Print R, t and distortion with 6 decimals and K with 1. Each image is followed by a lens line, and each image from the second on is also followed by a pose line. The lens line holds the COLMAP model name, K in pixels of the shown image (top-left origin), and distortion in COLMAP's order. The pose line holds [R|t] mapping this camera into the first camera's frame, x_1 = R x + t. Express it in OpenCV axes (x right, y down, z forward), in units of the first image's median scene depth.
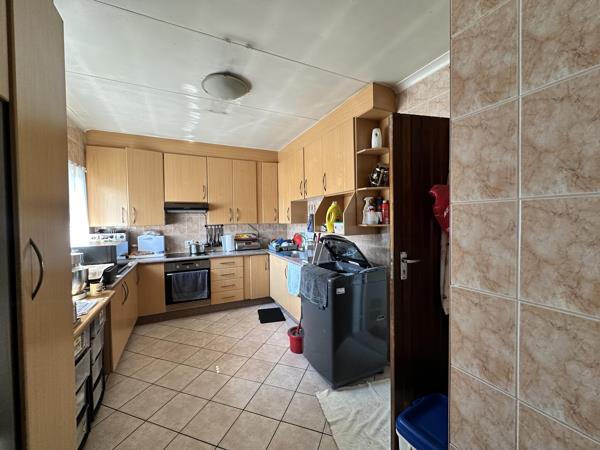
lens RADIAL K [[240.5, 0, 300.0], [0, 240.5, 225.0], [0, 0, 1]] dist [-0.004469, -0.000113]
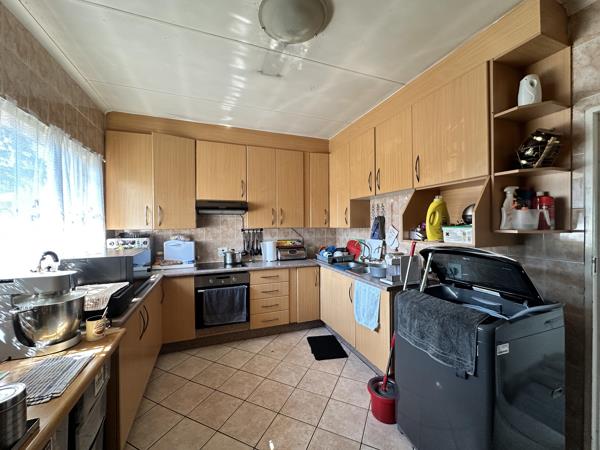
lens RADIAL K [[240.5, 0, 300.0], [0, 240.5, 225.0], [0, 0, 1]] dist [-0.004469, -0.000113]
pose [[0.995931, 0.007551, -0.089802, -0.143988], [-0.009340, 0.999766, -0.019512, 0.001253], [0.089633, 0.020271, 0.995769, 0.229628]]
